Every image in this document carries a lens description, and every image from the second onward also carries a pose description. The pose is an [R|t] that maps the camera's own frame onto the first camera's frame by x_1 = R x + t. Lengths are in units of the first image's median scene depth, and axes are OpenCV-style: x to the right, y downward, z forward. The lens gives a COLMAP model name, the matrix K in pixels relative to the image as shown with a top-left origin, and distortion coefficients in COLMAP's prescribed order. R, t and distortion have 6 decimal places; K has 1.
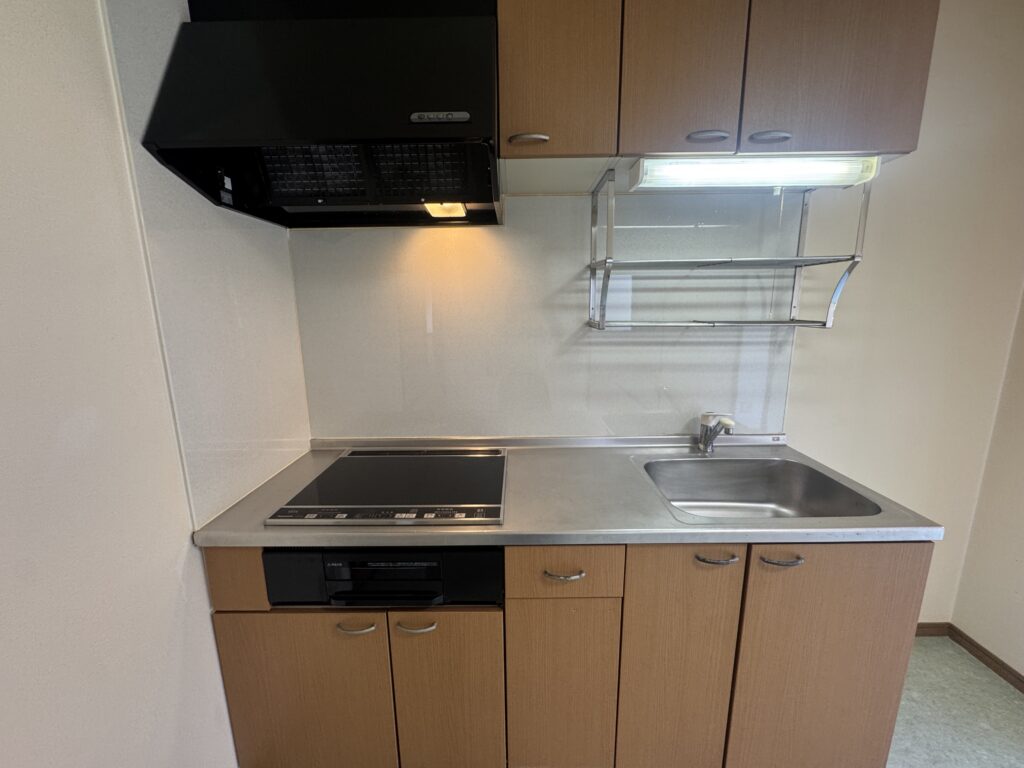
lens RADIAL K [[408.9, 0, 511.4], [0, 408.9, 386.3], [0, 0, 1]] dist [-0.000748, 0.000057]
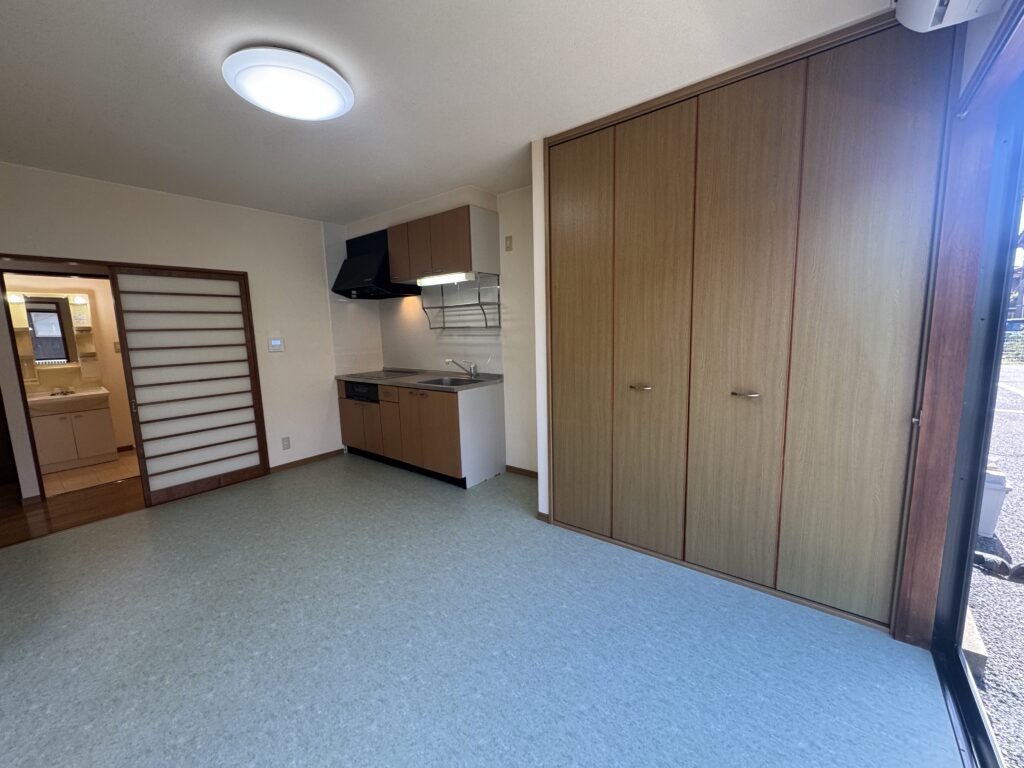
lens RADIAL K [[408.2, 0, 508.8], [0, 408.2, 383.7], [0, 0, 1]] dist [0.000426, 0.000296]
pose [[0.785950, 0.074420, -0.613795, 2.490163], [-0.110207, 0.993694, -0.020636, 0.252315], [0.608389, 0.083863, 0.789196, -0.959964]]
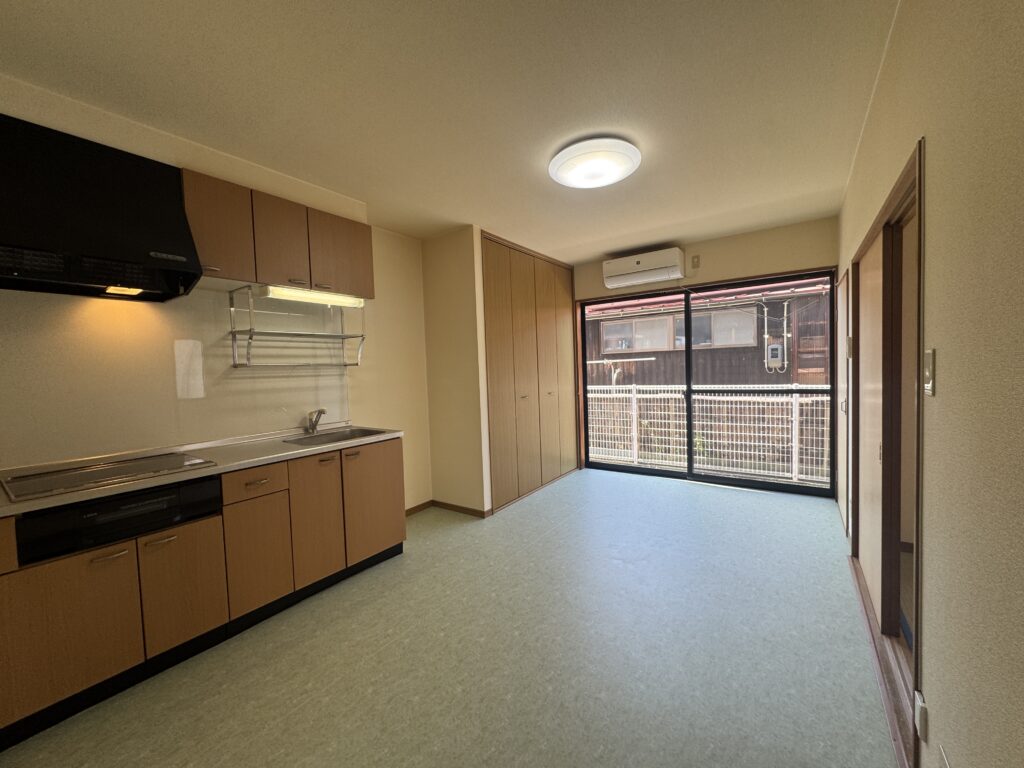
lens RADIAL K [[408.2, 0, 508.8], [0, 408.2, 383.7], [0, 0, 1]] dist [0.000426, 0.000296]
pose [[0.576108, -0.041911, 0.816298, -0.588263], [0.186825, 0.978999, -0.081588, 0.293276], [-0.795736, 0.199508, 0.571840, -0.919957]]
